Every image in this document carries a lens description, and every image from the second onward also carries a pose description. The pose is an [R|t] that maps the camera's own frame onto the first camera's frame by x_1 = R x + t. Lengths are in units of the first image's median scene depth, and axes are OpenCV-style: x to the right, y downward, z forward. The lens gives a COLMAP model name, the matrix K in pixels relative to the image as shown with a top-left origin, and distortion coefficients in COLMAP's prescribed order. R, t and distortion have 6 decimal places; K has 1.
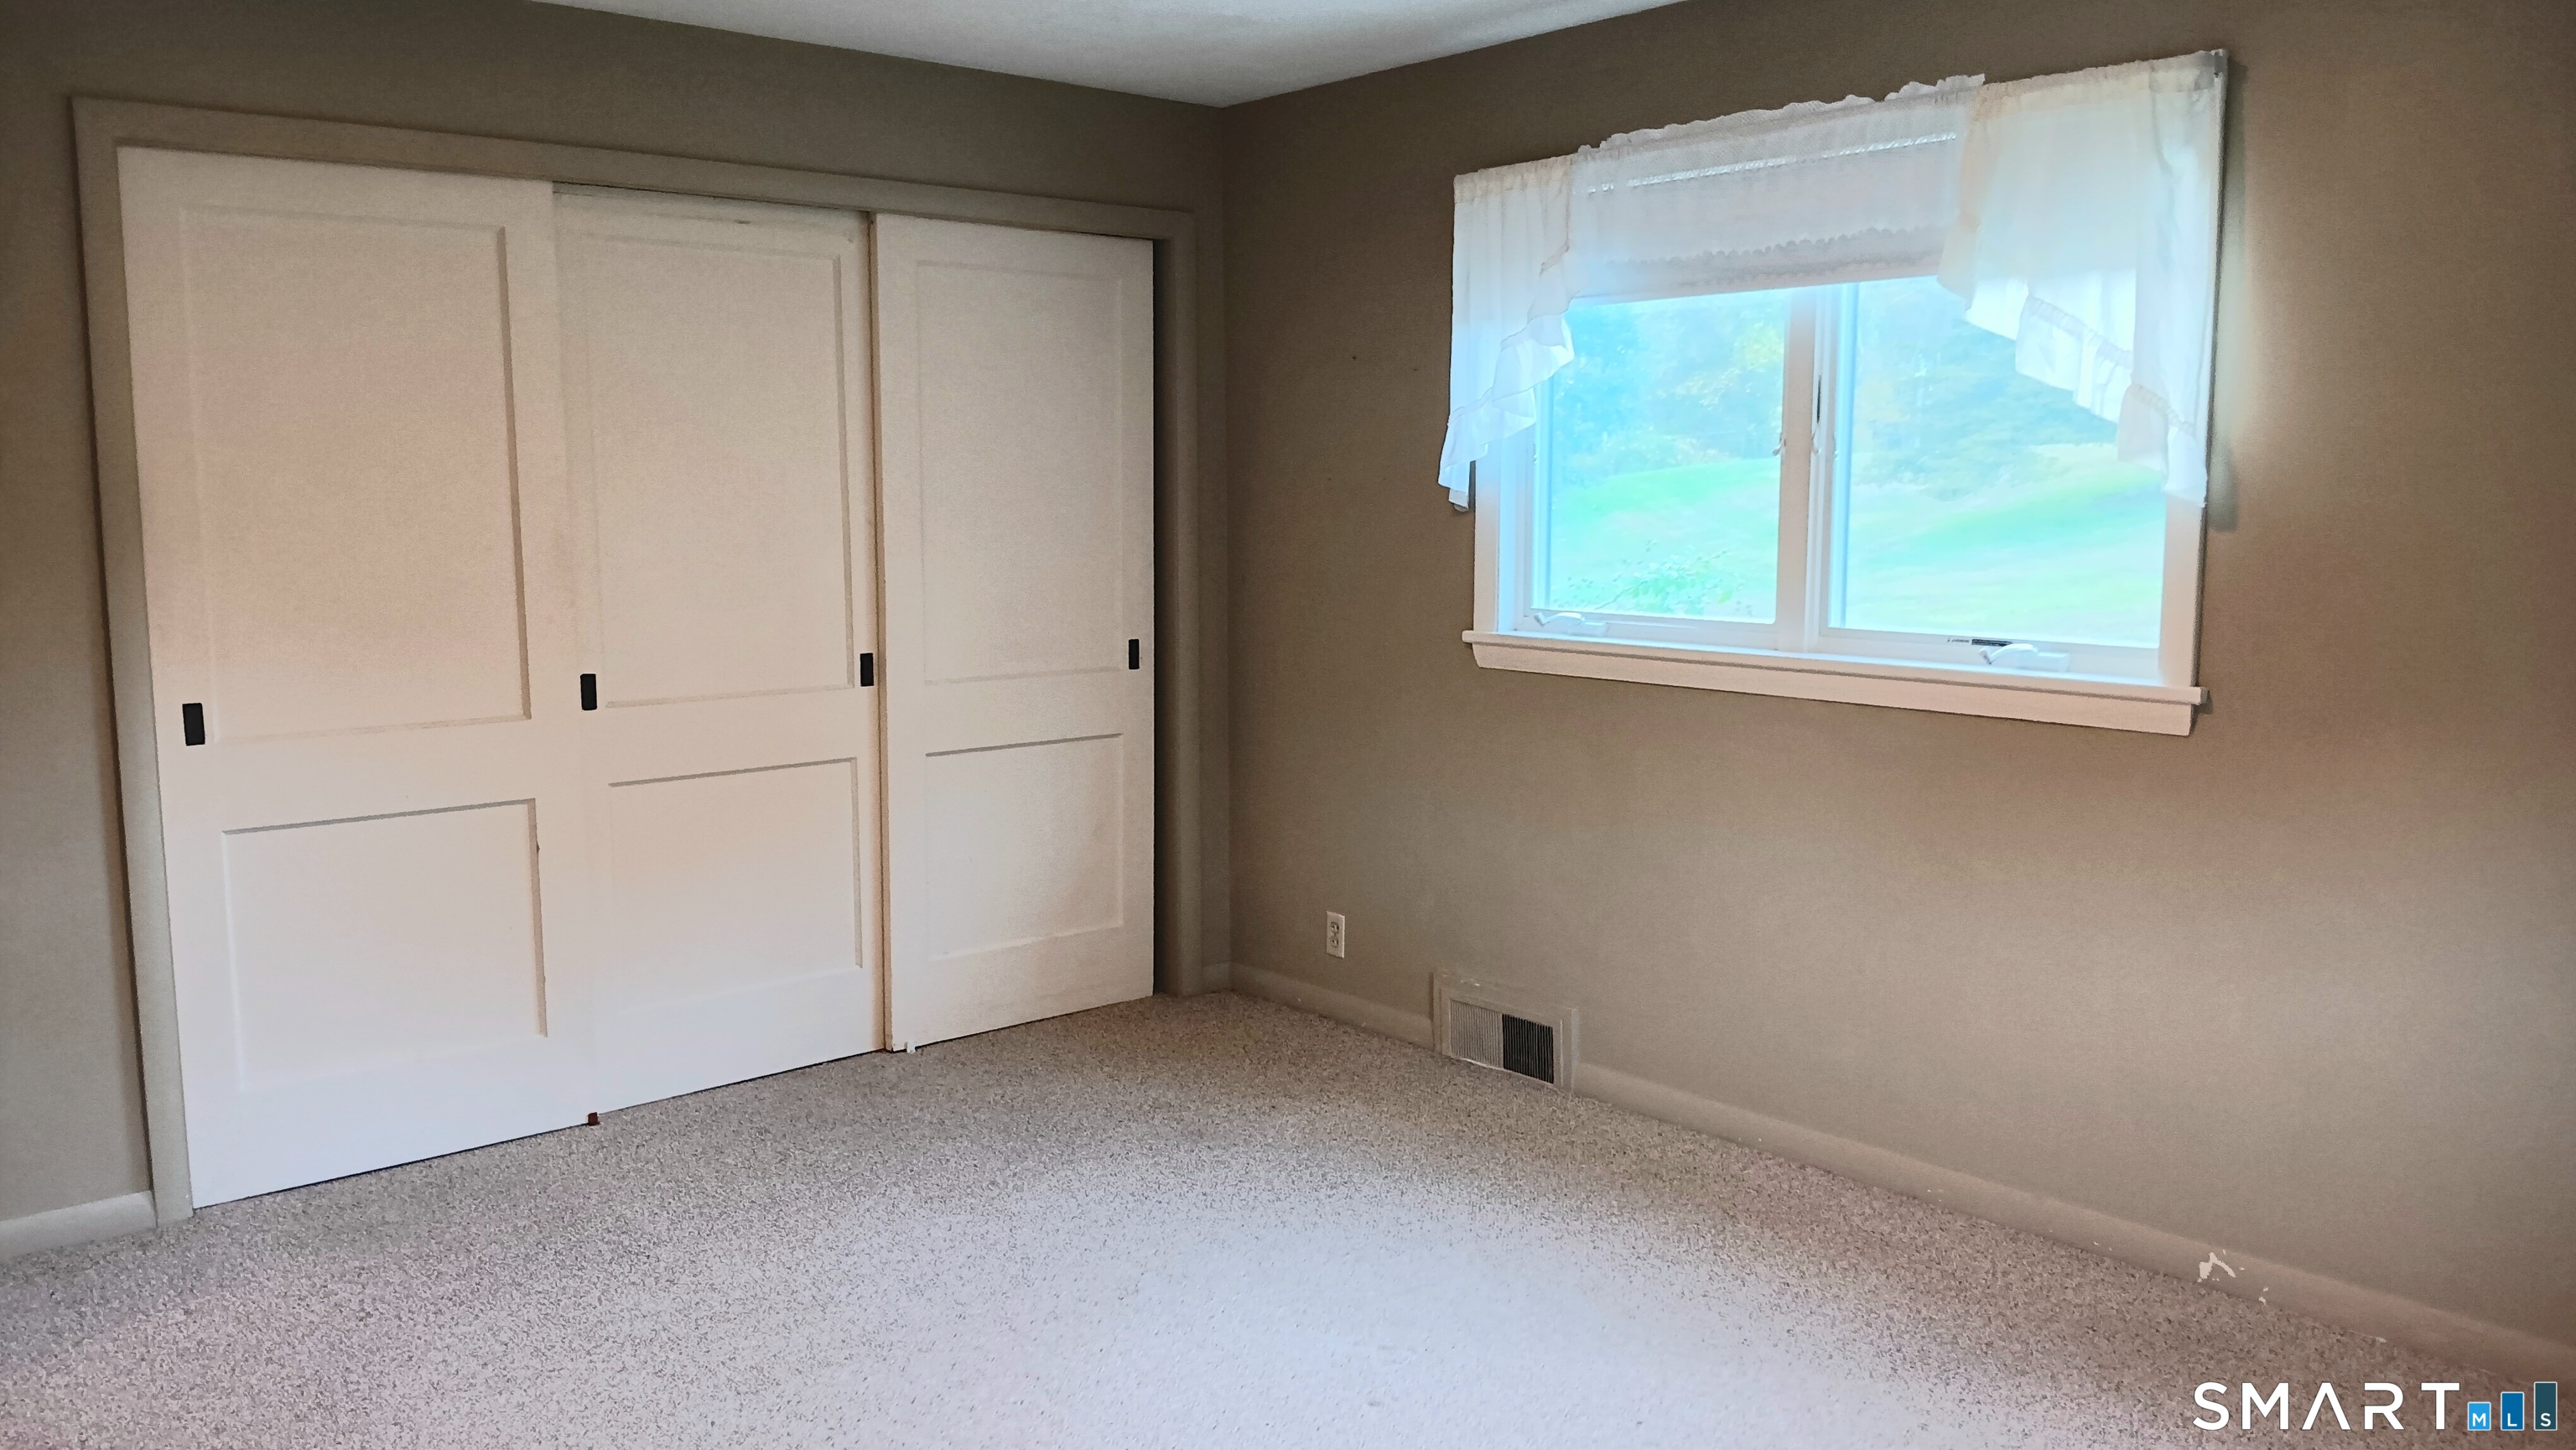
lens RADIAL K [[1941.2, 0, 1288.0], [0, 1941.2, 725.0], [0, 0, 1]] dist [0.056797, -0.165028]
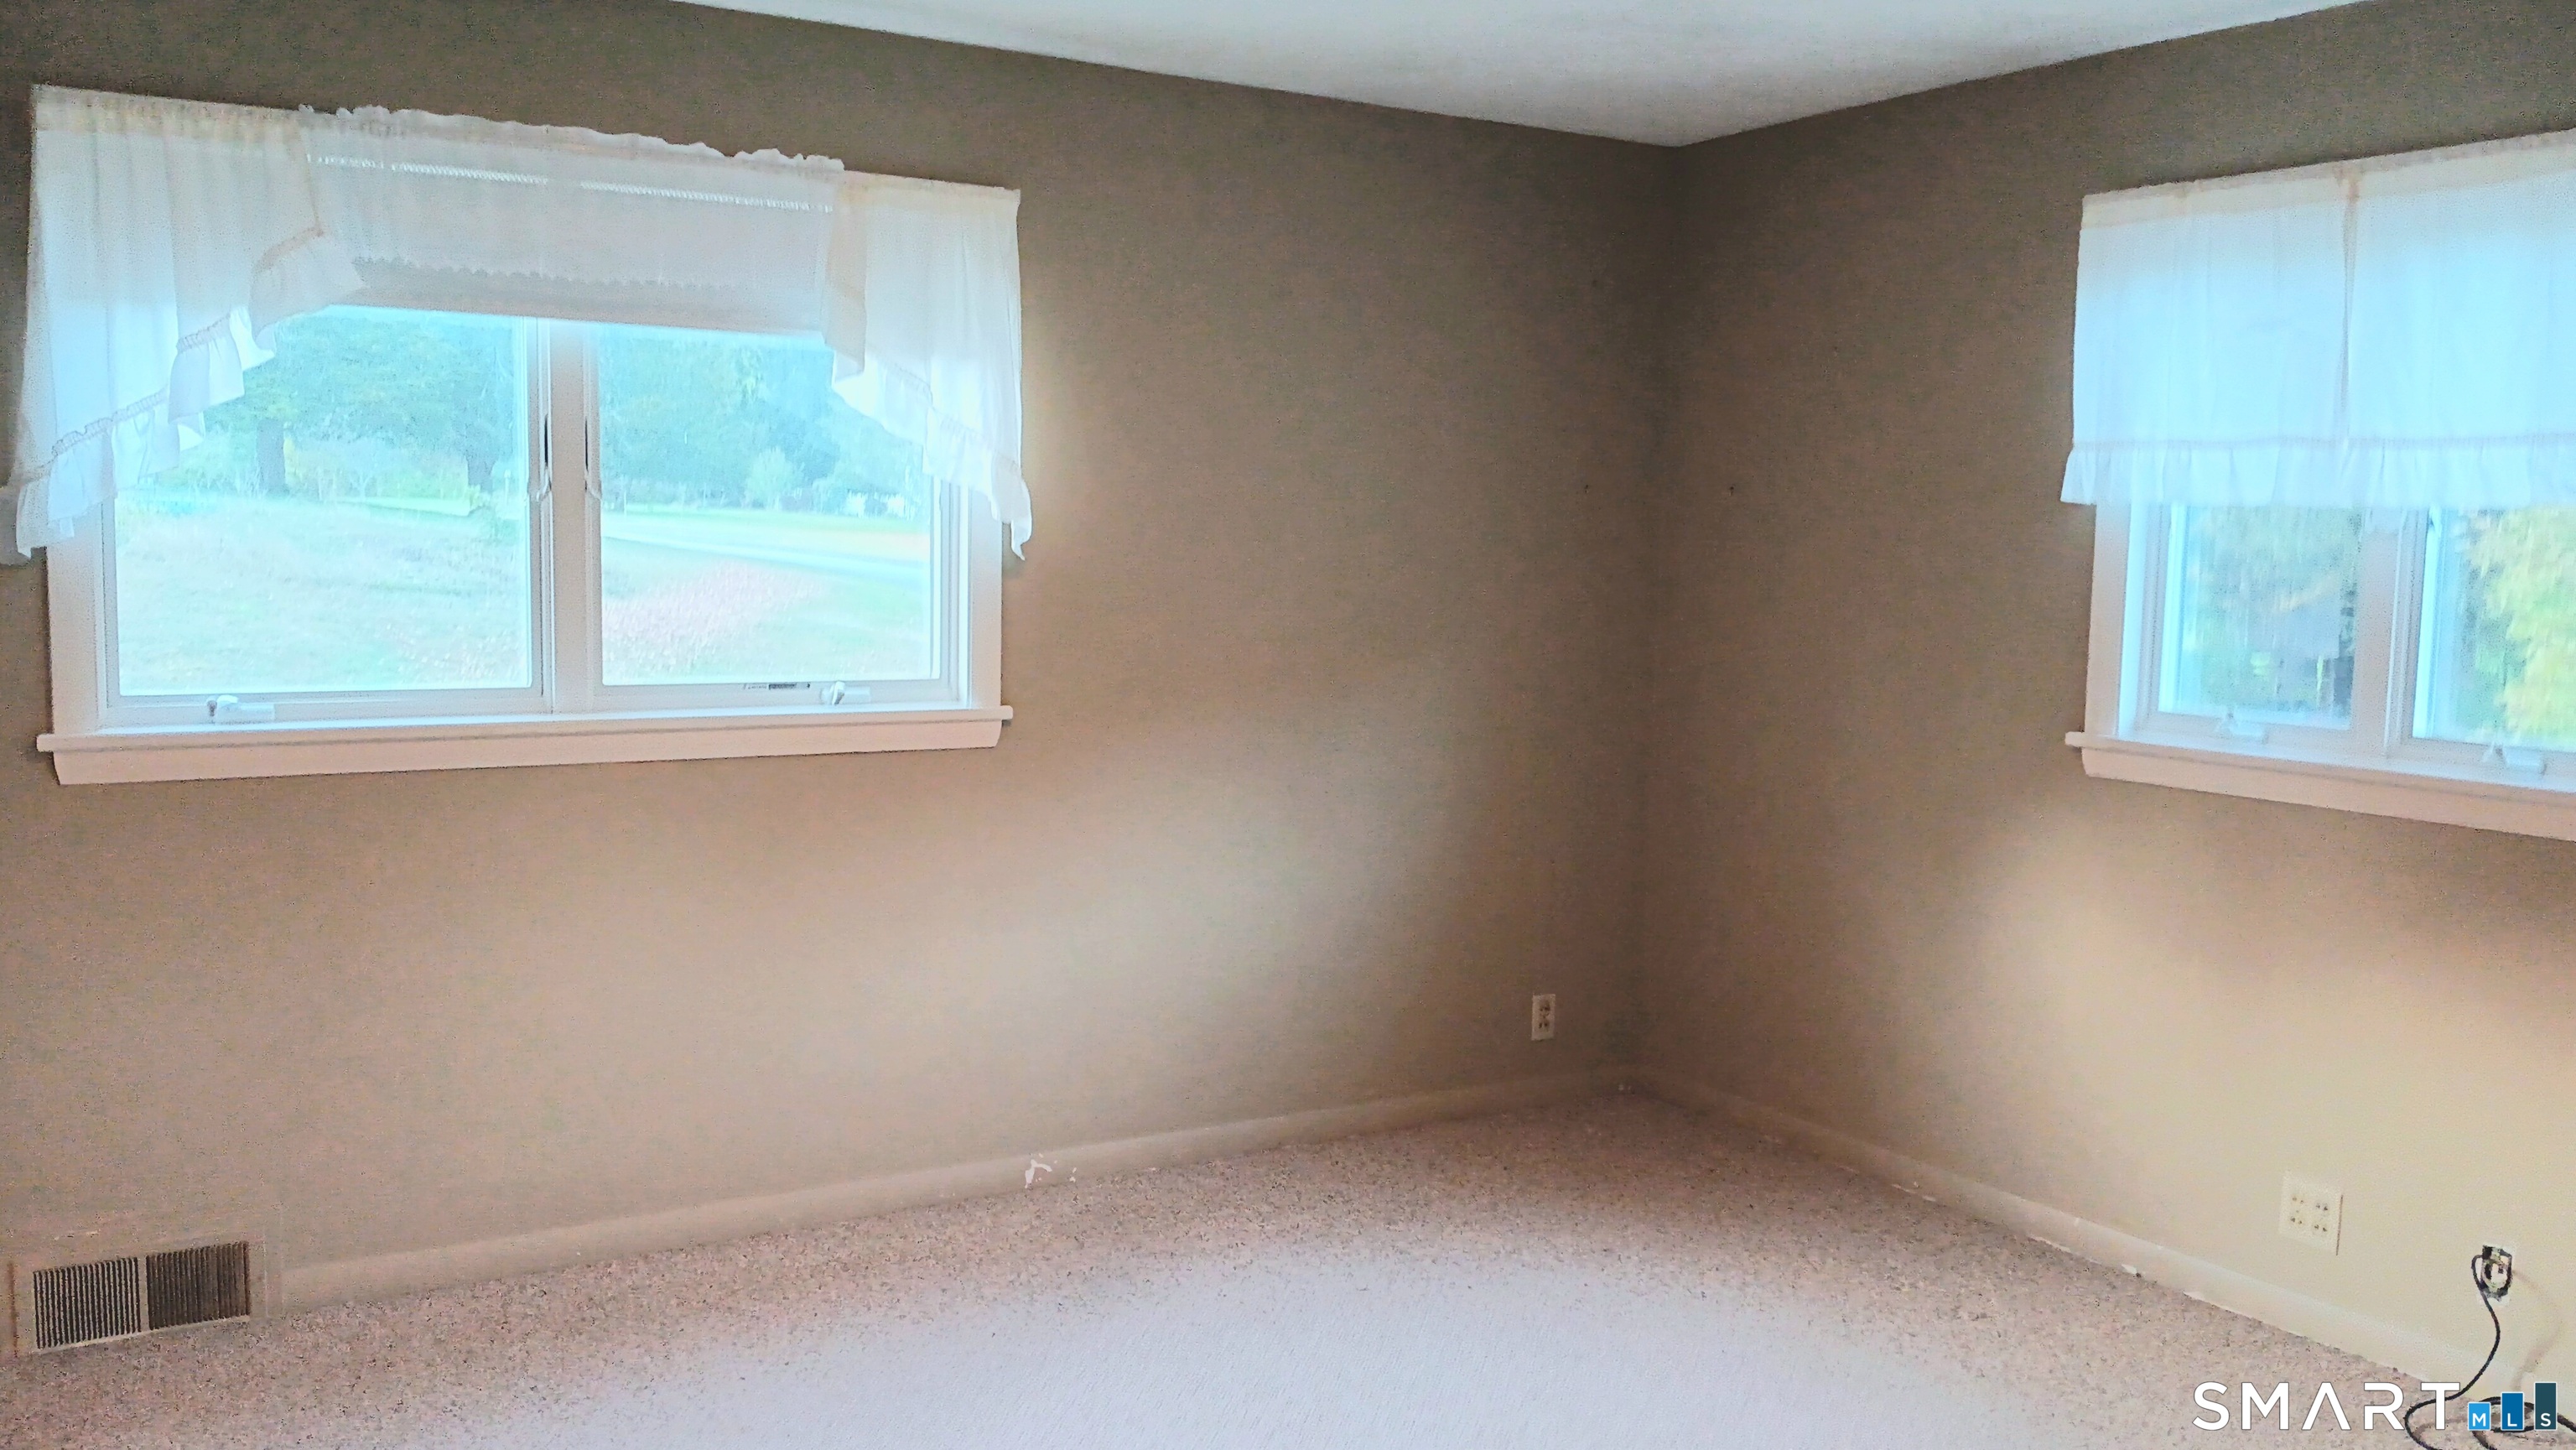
lens RADIAL K [[2047.4, 0, 1288.0], [0, 2047.4, 725.0], [0, 0, 1]] dist [-0.001402, -0.044592]
pose [[0.149669, -0.084850, 0.985089, -0.660884], [0.104385, 0.992099, 0.069595, -0.066658], [-0.983211, 0.092412, 0.157344, 0.531826]]
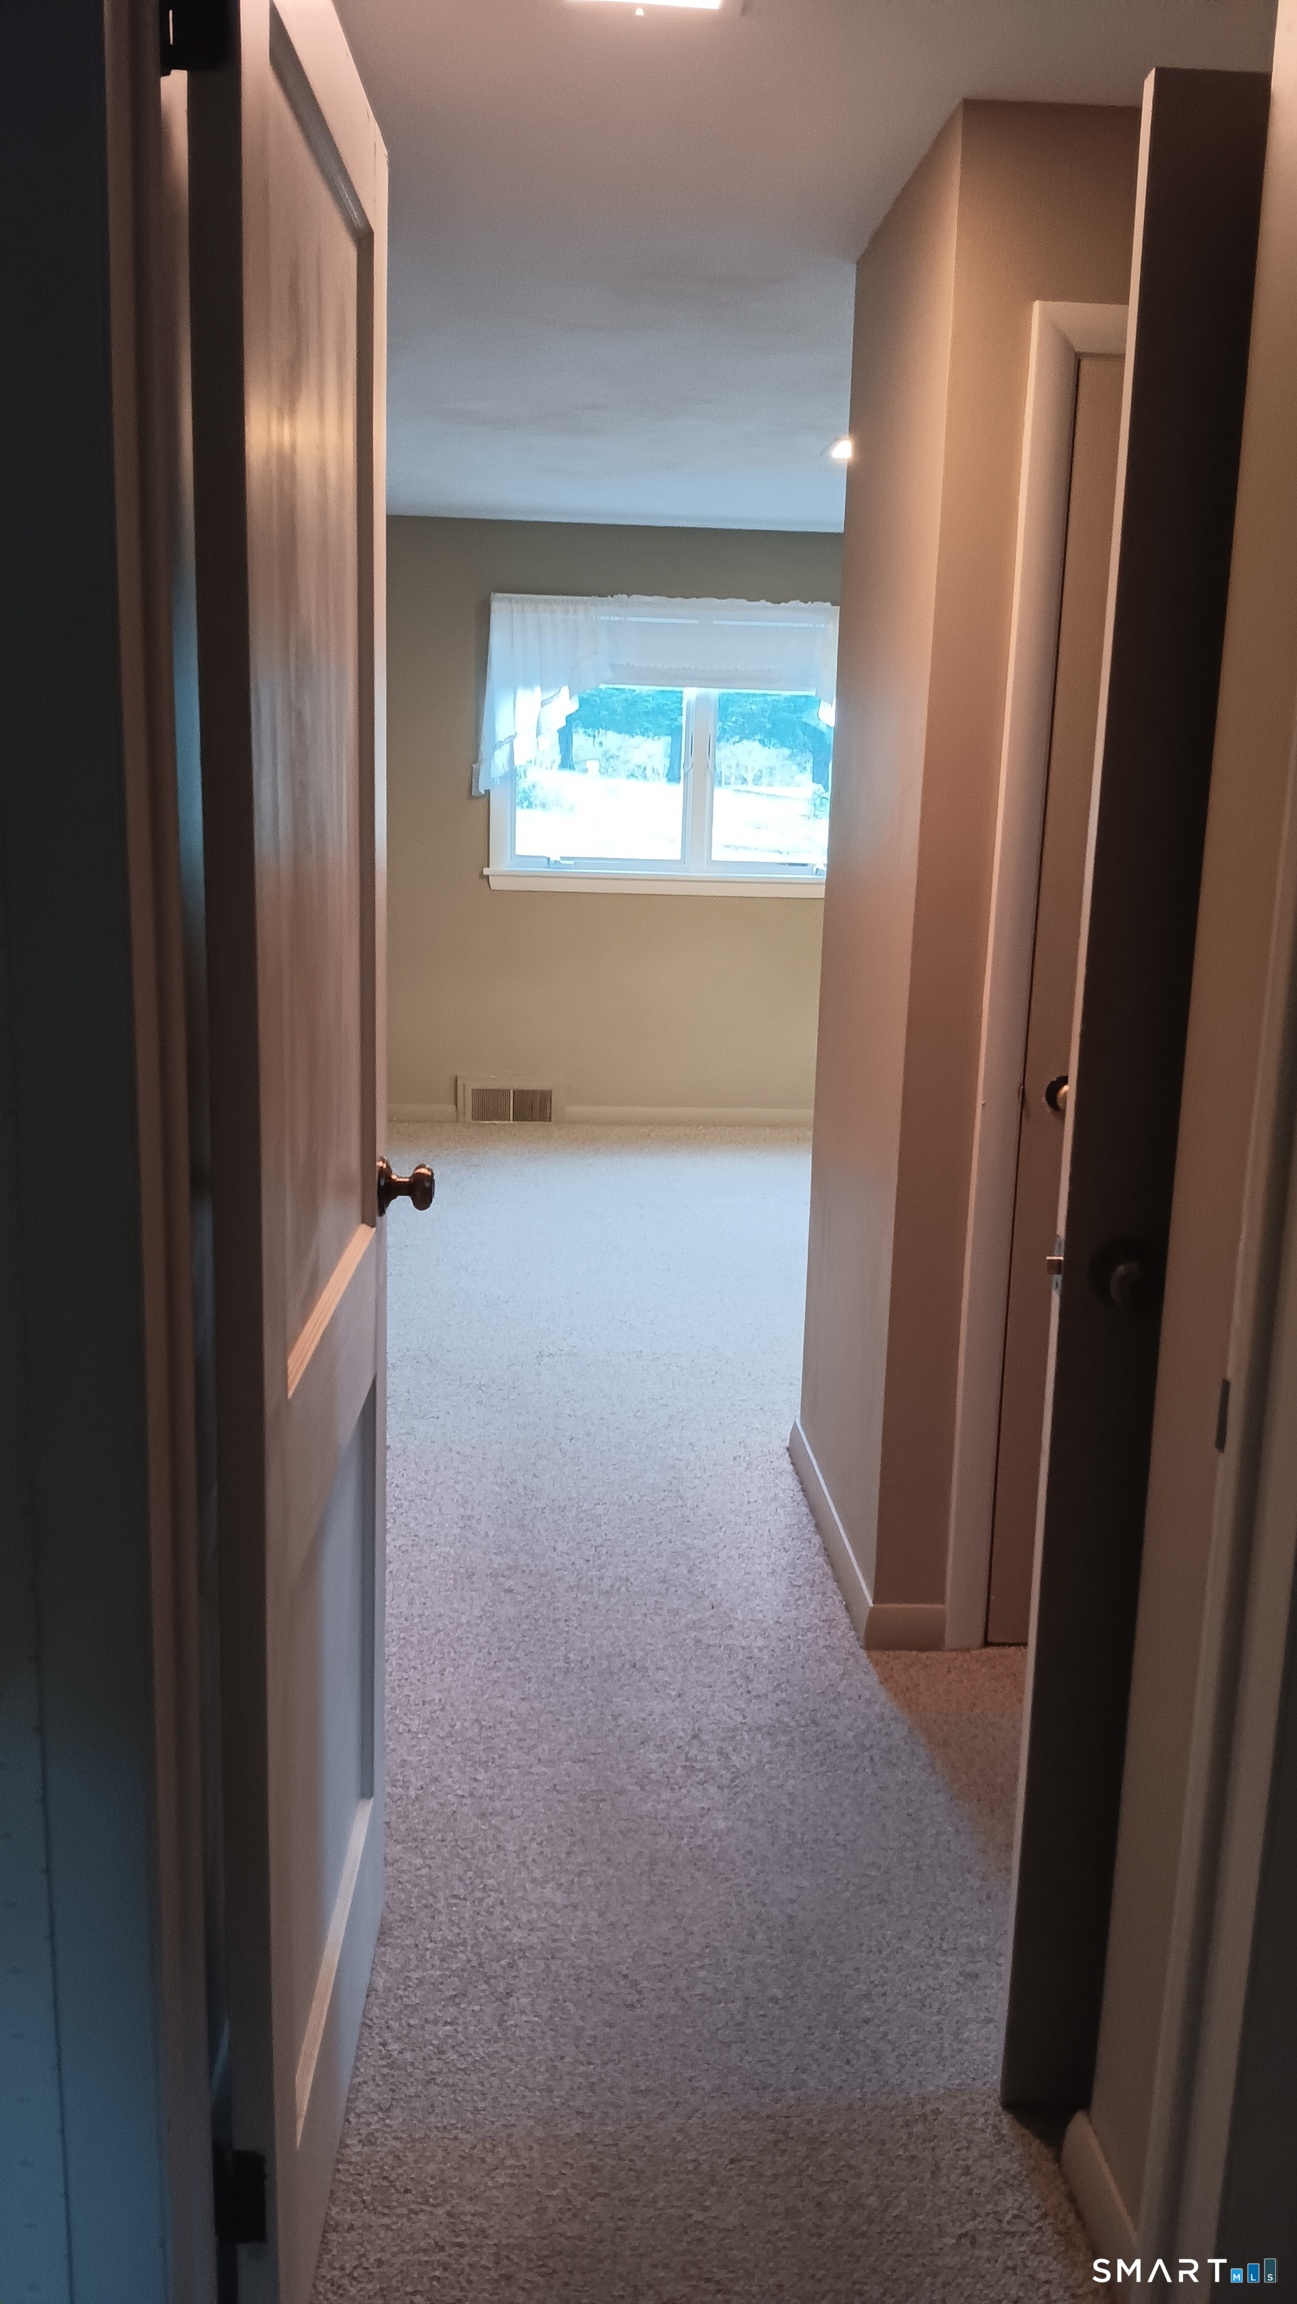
lens RADIAL K [[1736.1, 0, 648.5], [0, 1736.1, 1152.0], [0, 0, 1]] dist [0.056797, -0.165028]
pose [[0.594189, -0.139139, 0.792199, -1.262073], [0.070675, 0.990146, 0.120895, 0.028081], [-0.801214, -0.015846, 0.598168, -0.033089]]
